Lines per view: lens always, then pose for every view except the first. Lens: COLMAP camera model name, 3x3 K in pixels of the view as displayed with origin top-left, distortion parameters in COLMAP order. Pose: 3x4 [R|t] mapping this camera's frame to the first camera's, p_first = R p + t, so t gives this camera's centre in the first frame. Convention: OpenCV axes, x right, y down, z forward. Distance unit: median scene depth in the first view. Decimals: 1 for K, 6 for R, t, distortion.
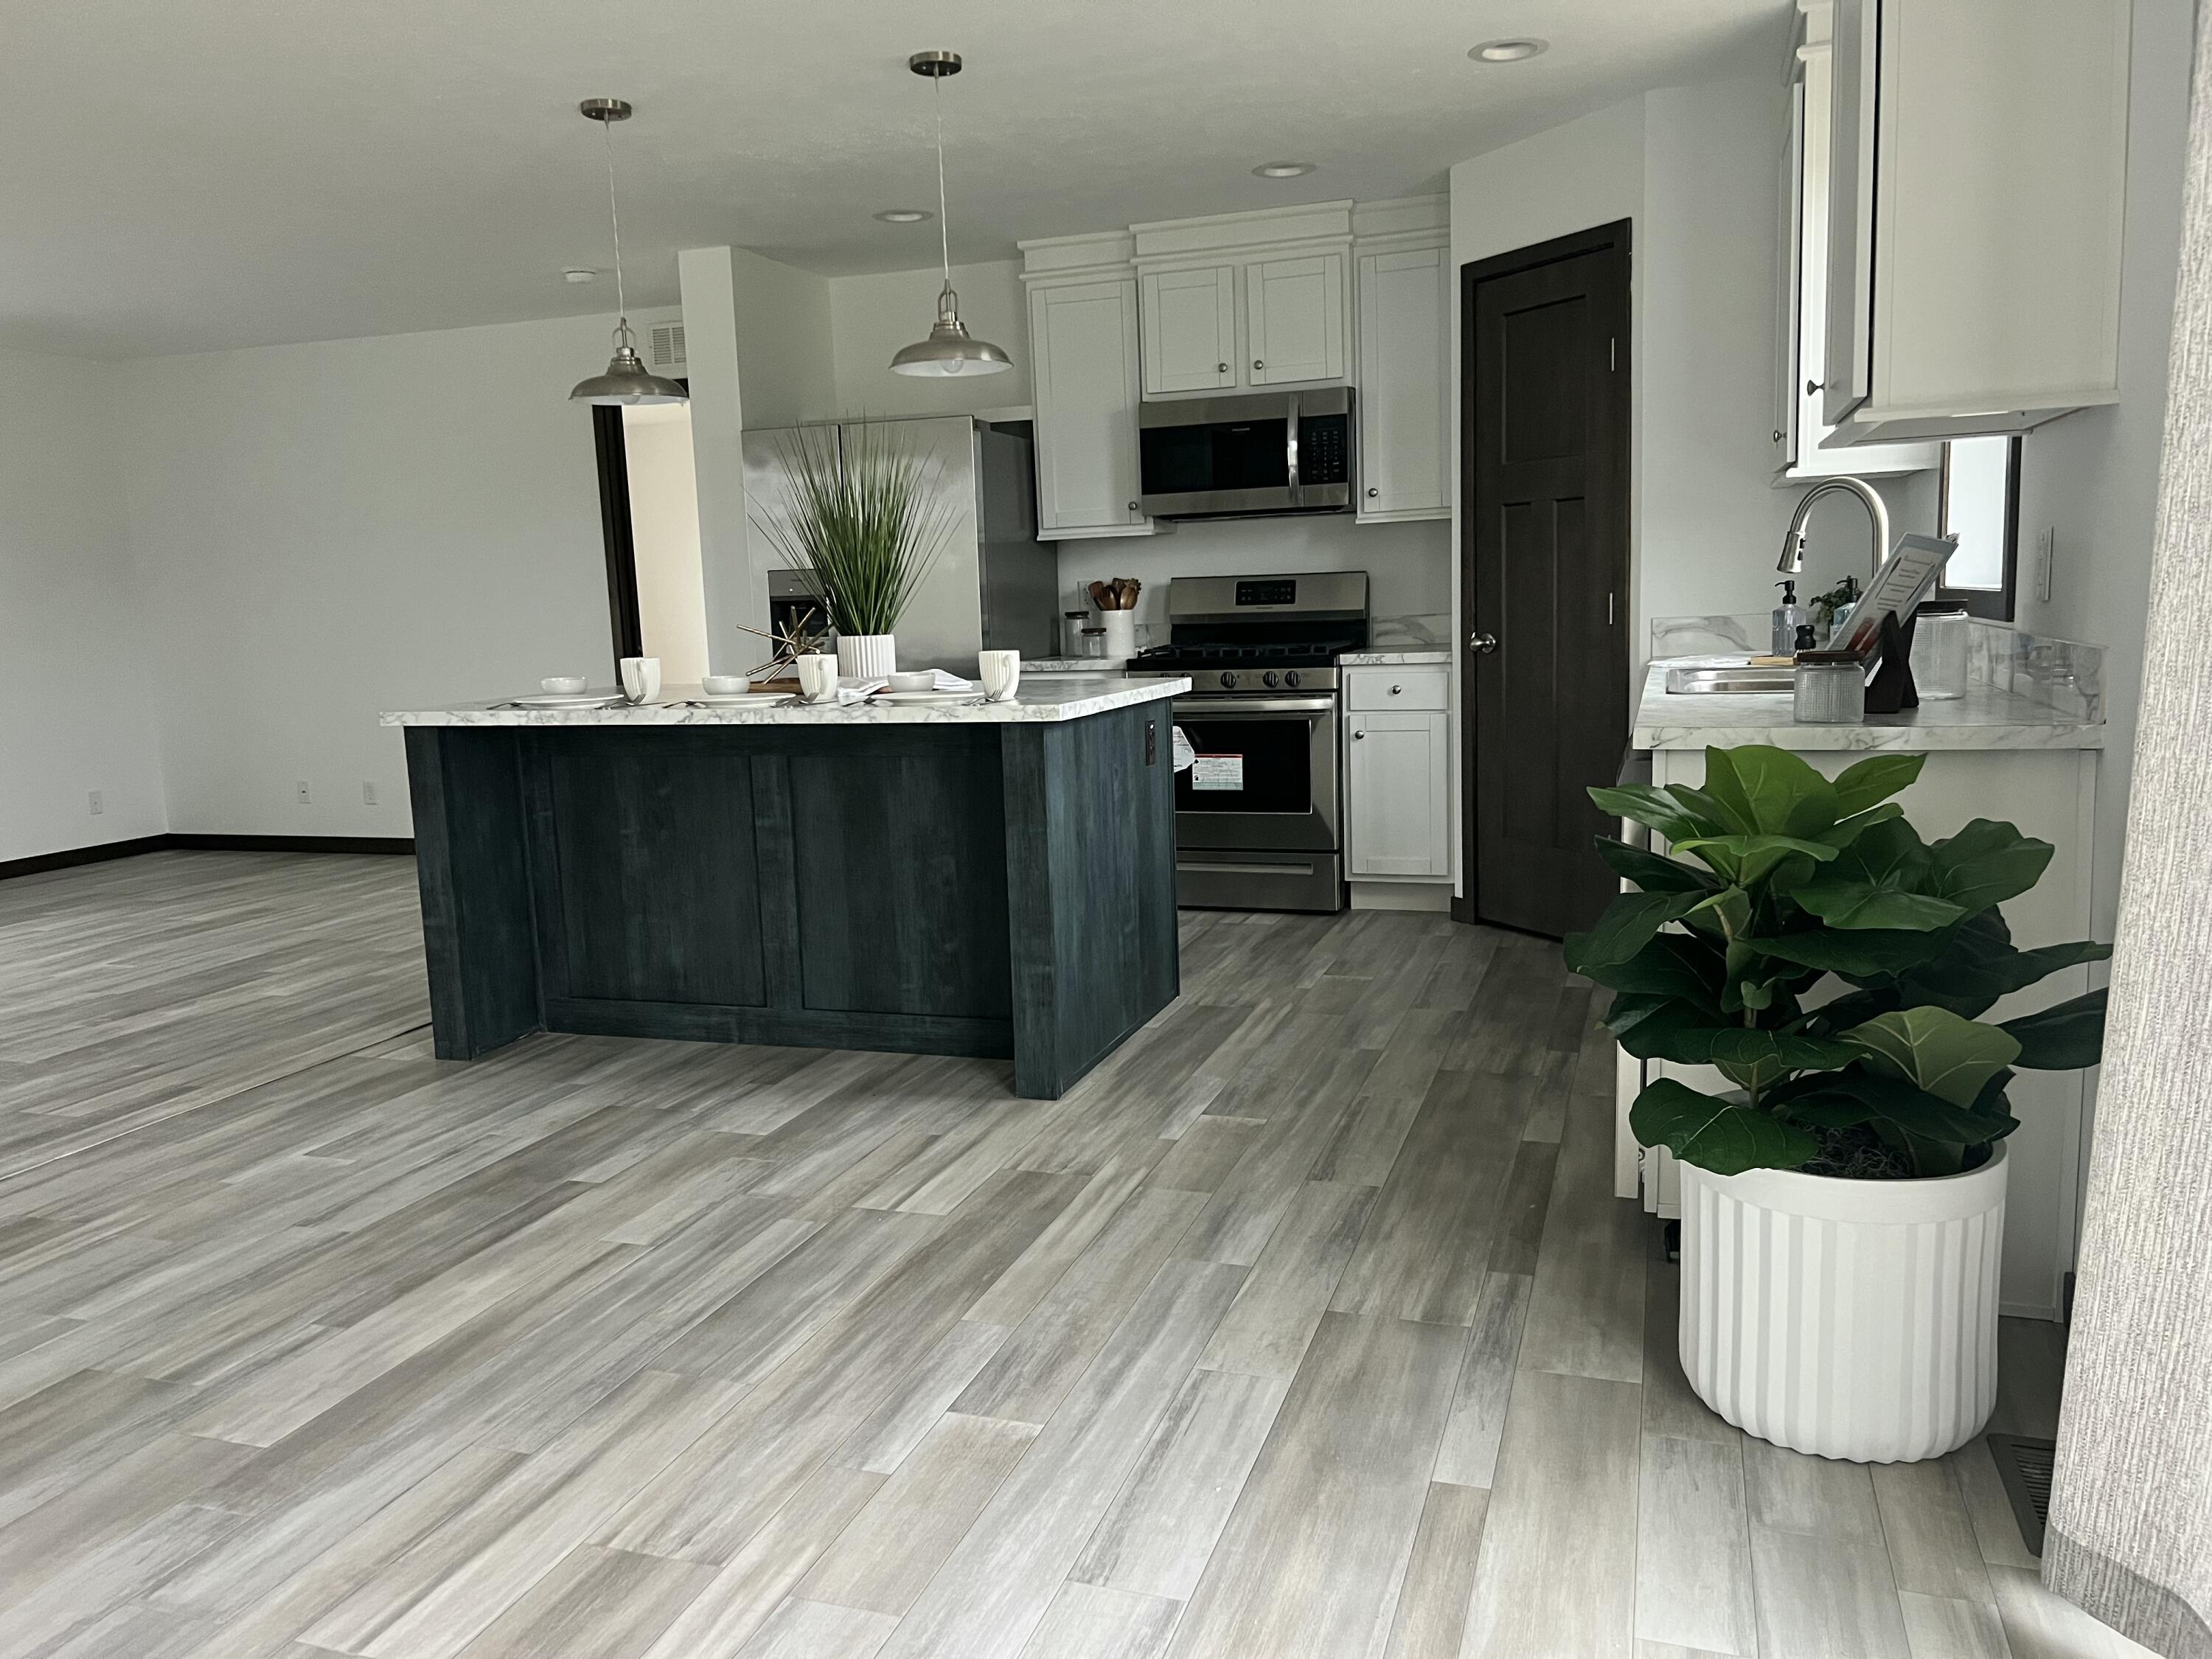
lens RADIAL K [[1658.6, 0, 1099.7], [0, 1658.6, 843.0], [0, 0, 1]] dist [0.046823, -0.059785]
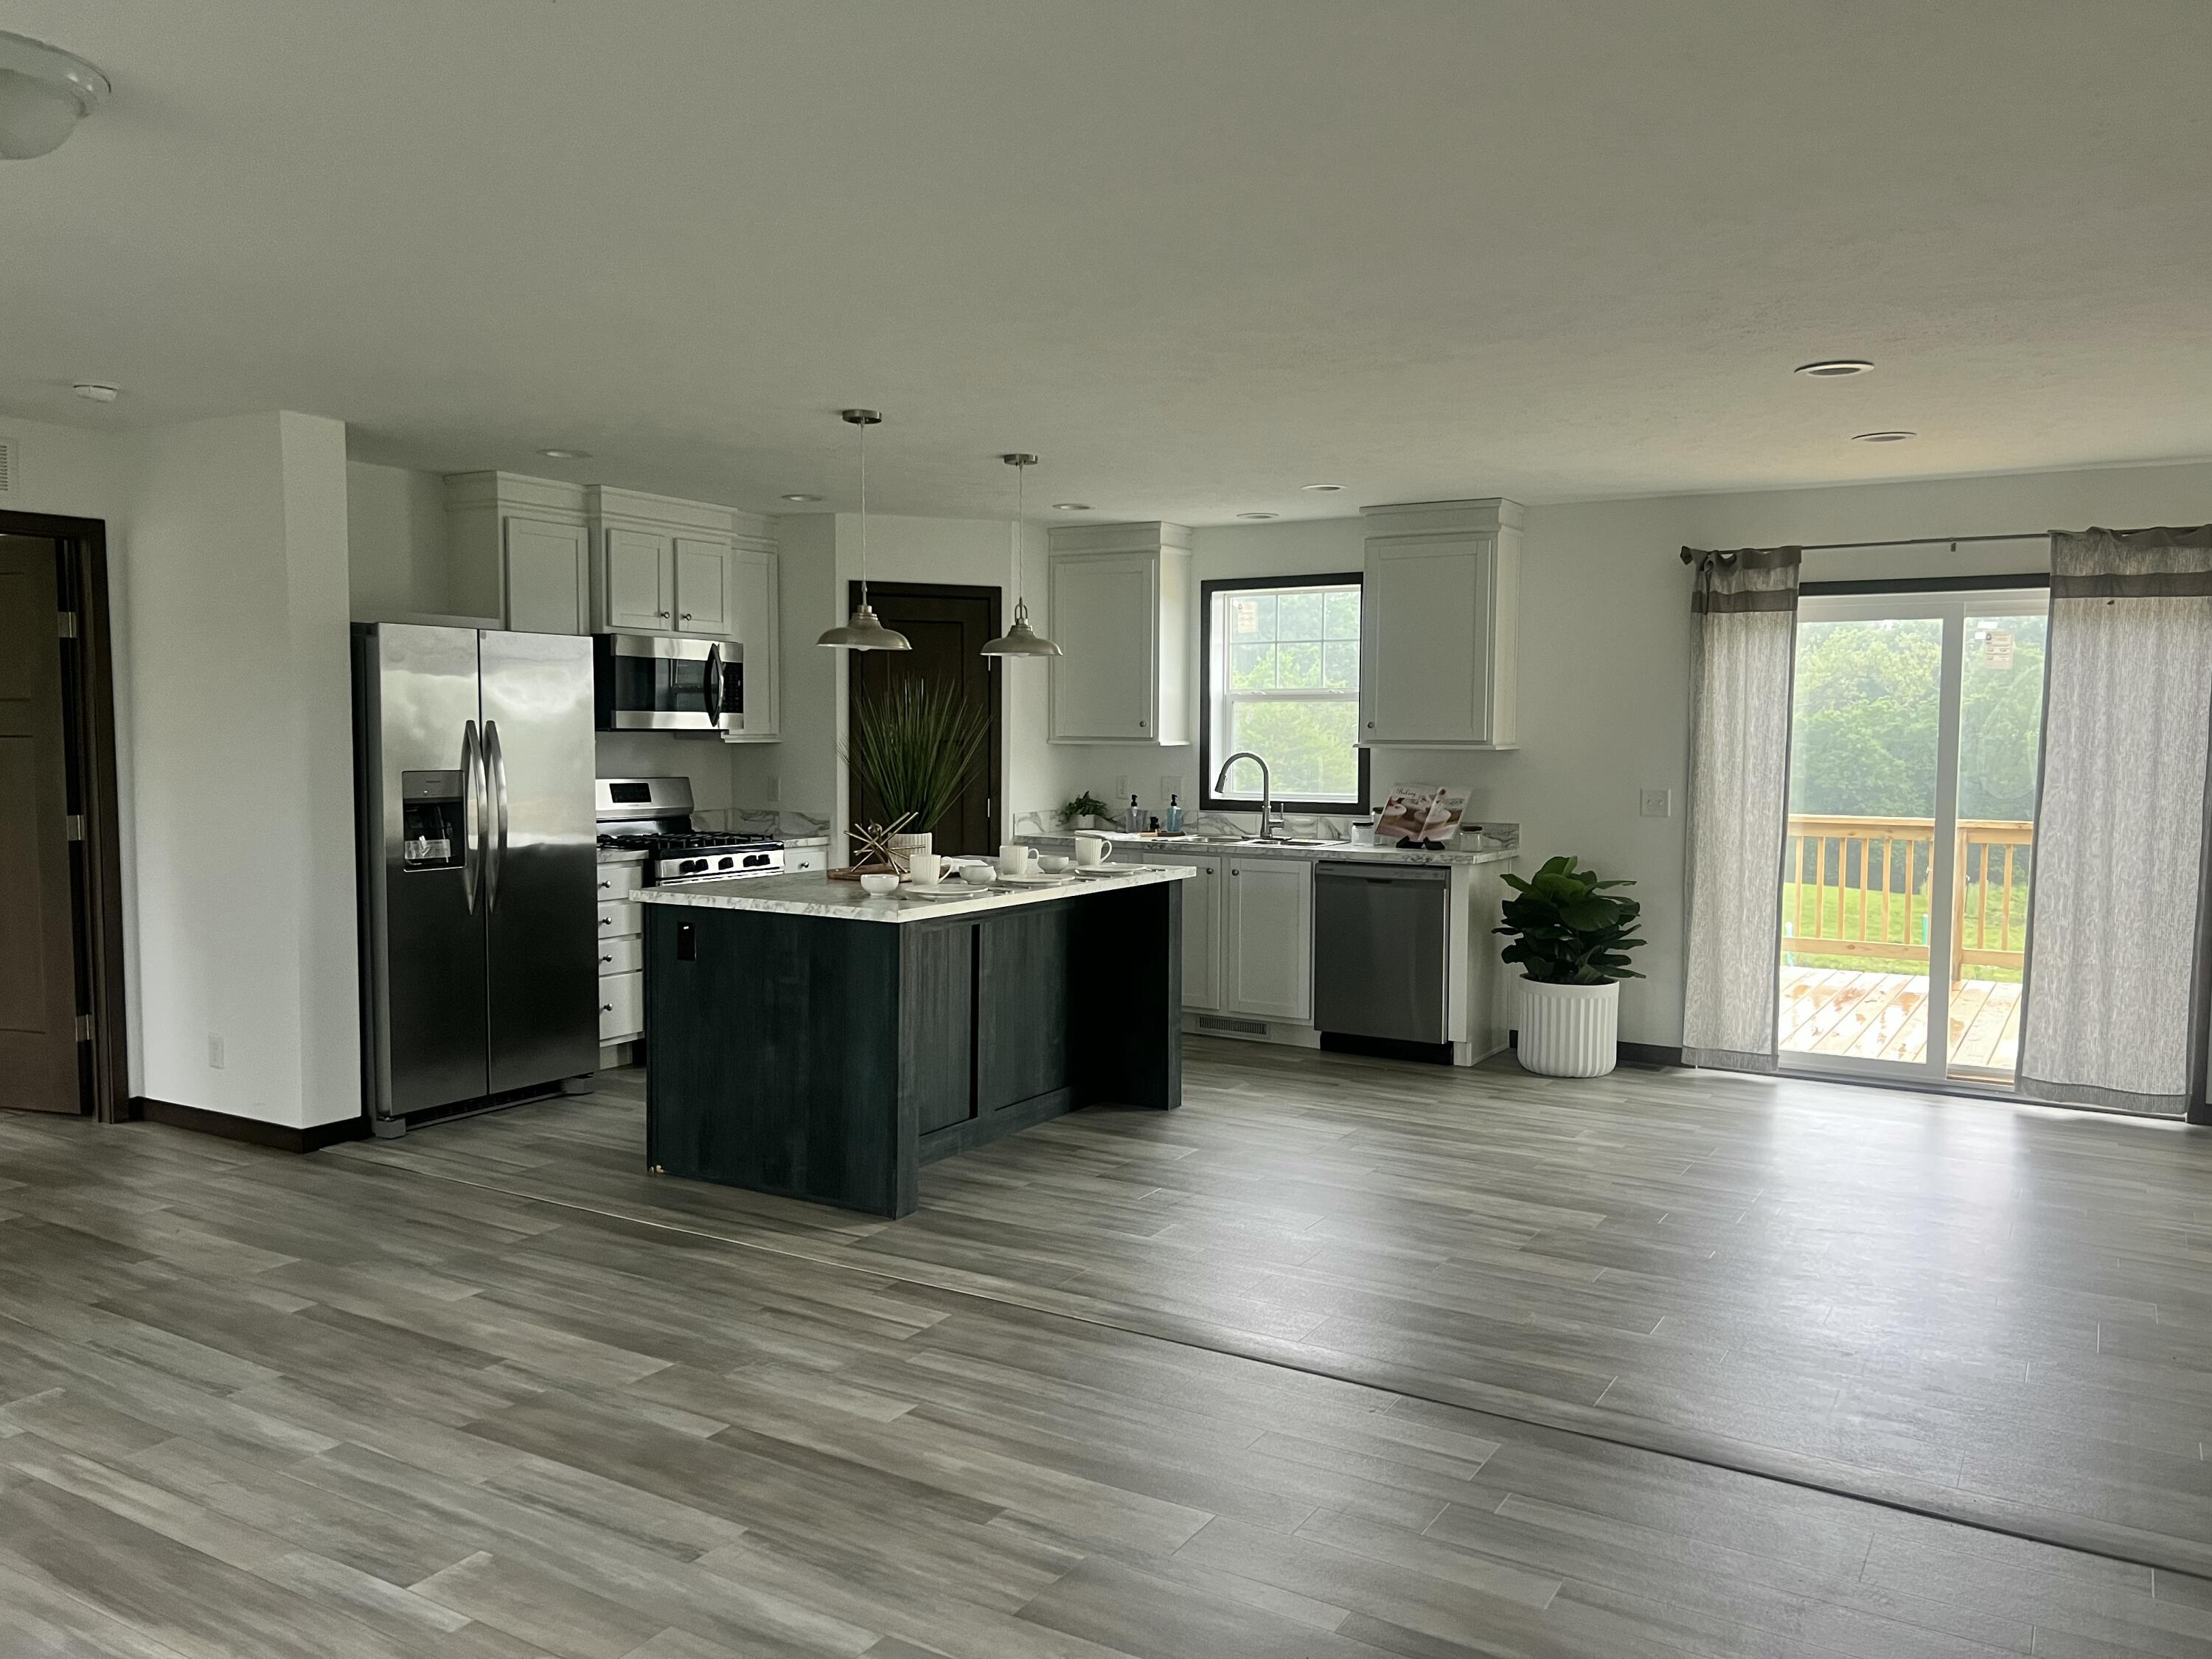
lens RADIAL K [[1658.6, 0, 1102.3], [0, 1658.6, 842.5], [0, 0, 1]] dist [0.046823, -0.059785]
pose [[0.211723, -0.030343, 0.976859, -1.624302], [0.131641, 0.991295, 0.002260, -0.117799], [-0.968424, 0.128116, 0.213874, 0.669947]]
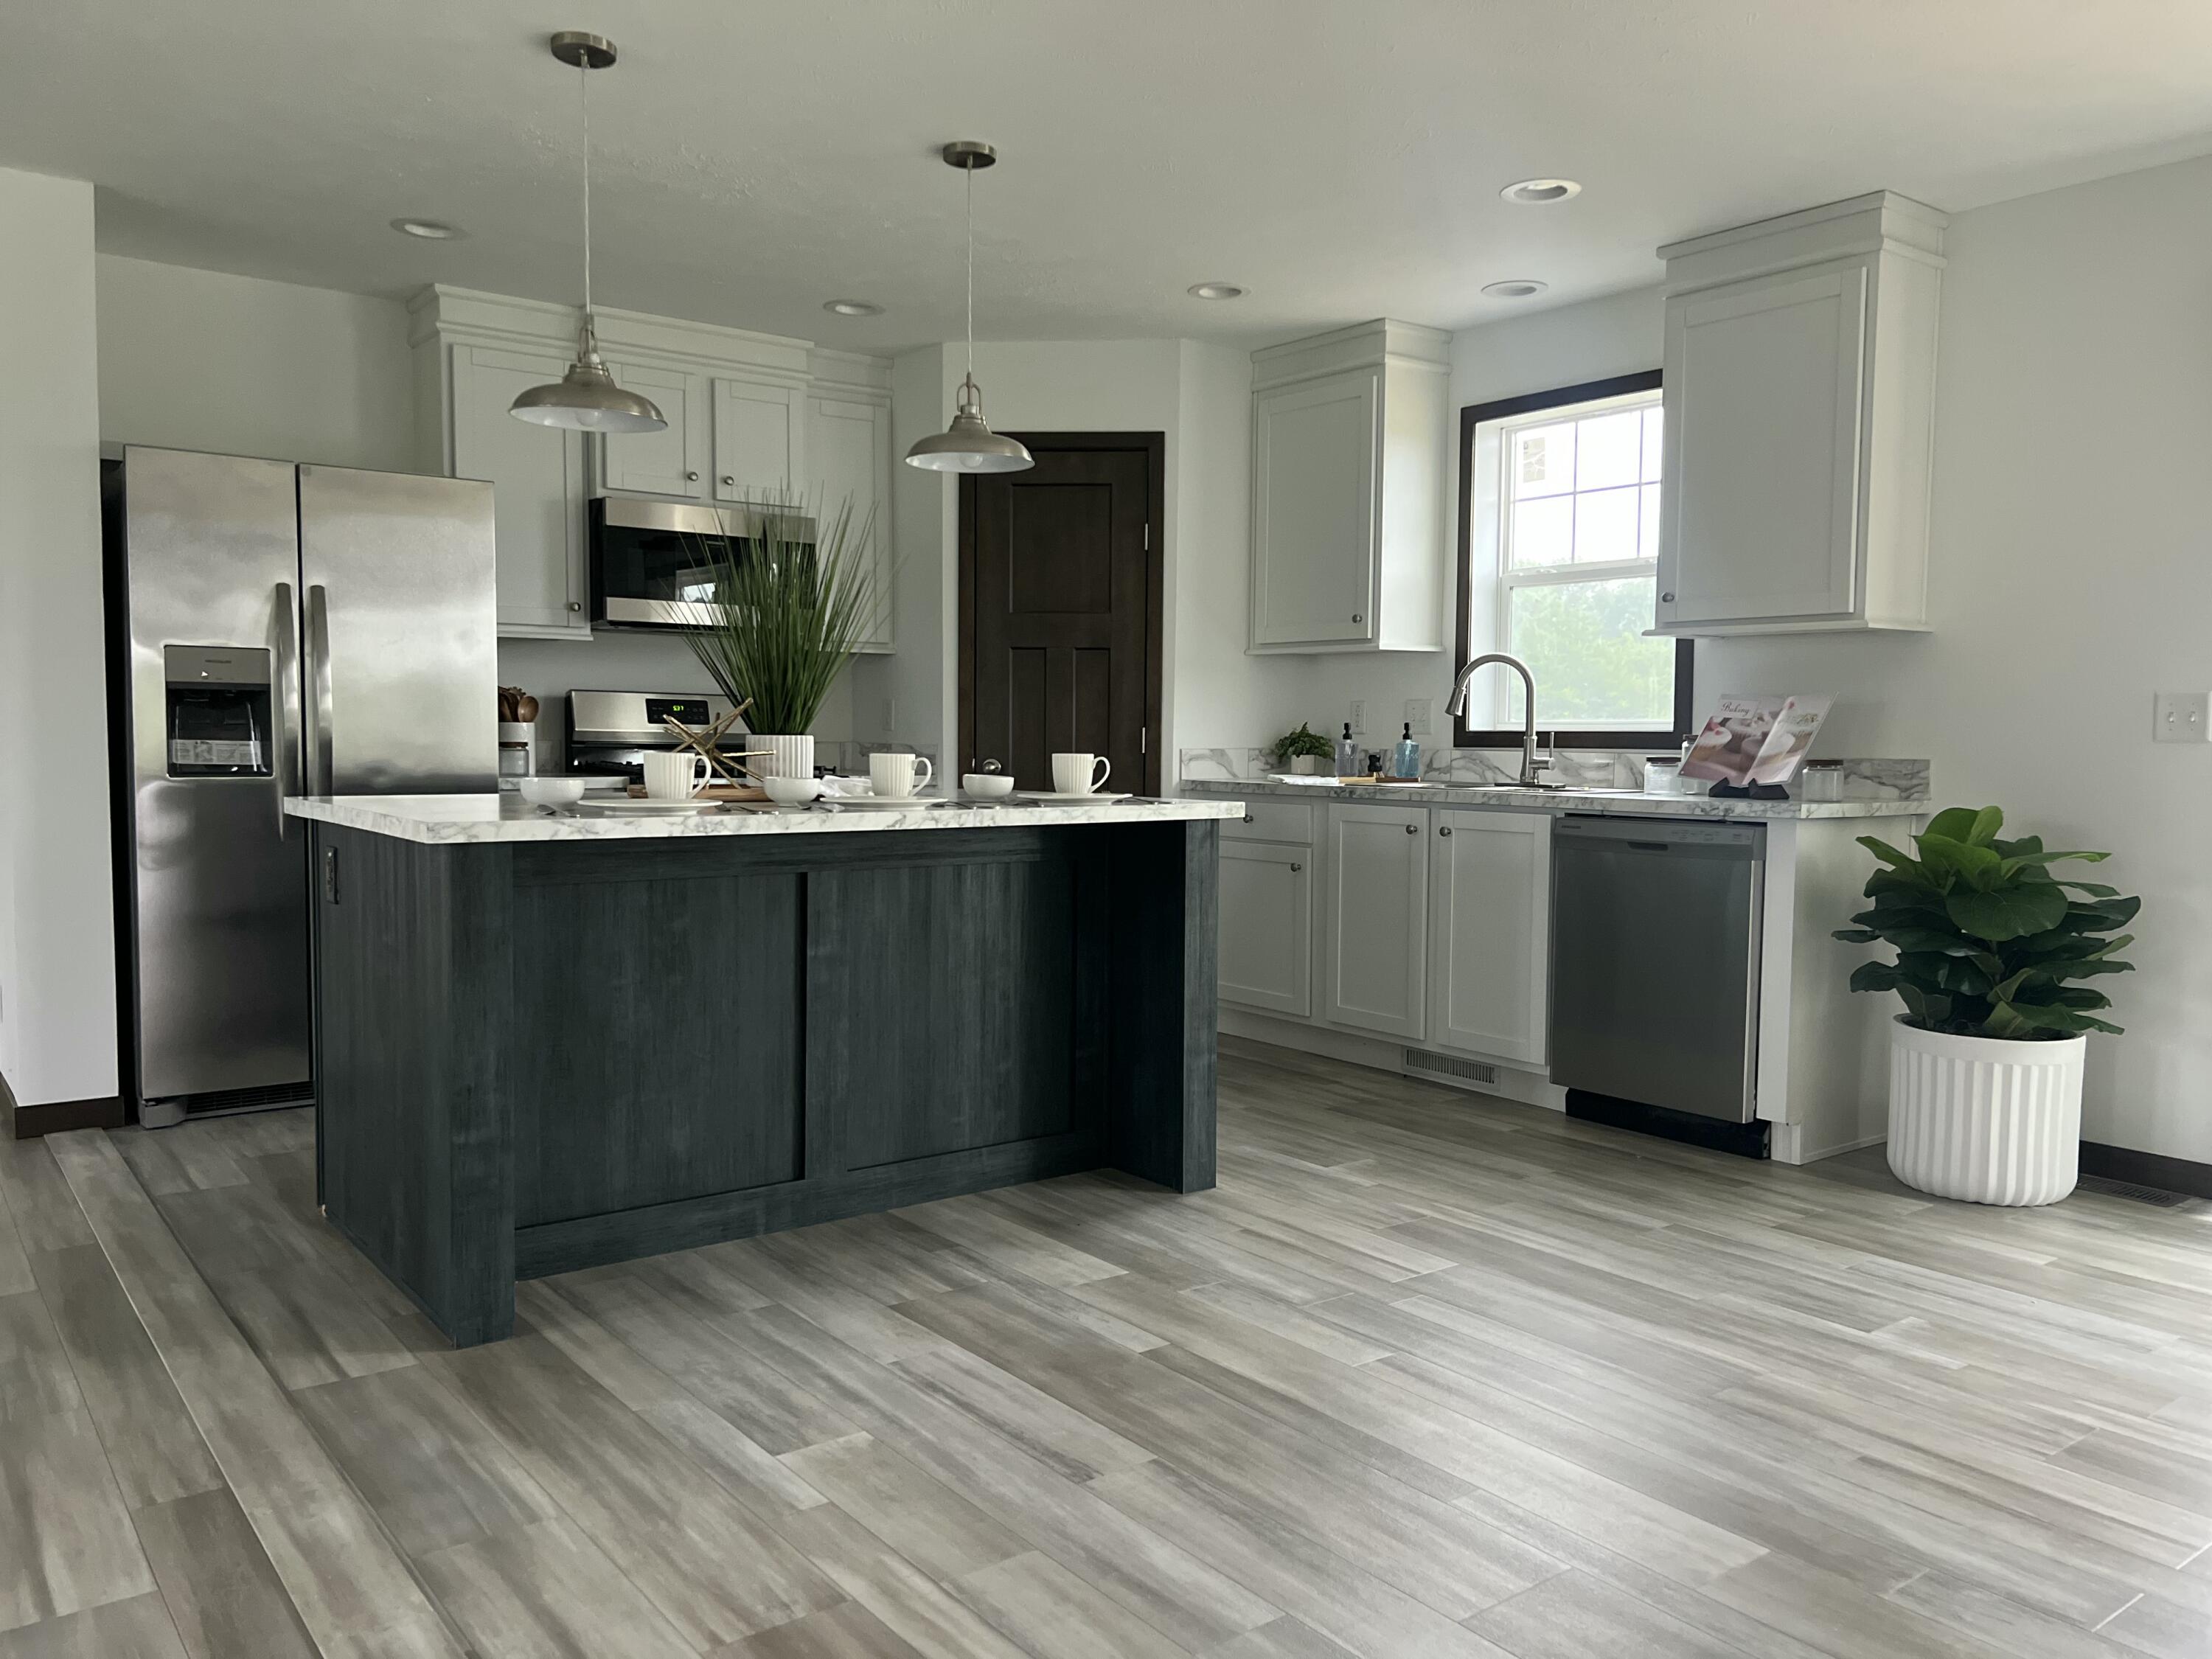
lens RADIAL K [[1658.6, 0, 1107.3], [0, 1658.6, 841.5], [0, 0, 1]] dist [0.046823, -0.059785]
pose [[0.552768, -0.014109, 0.833216, -0.898499], [0.095199, 0.994380, -0.046318, -0.016280], [-0.827879, 0.104925, 0.551005, 0.453766]]
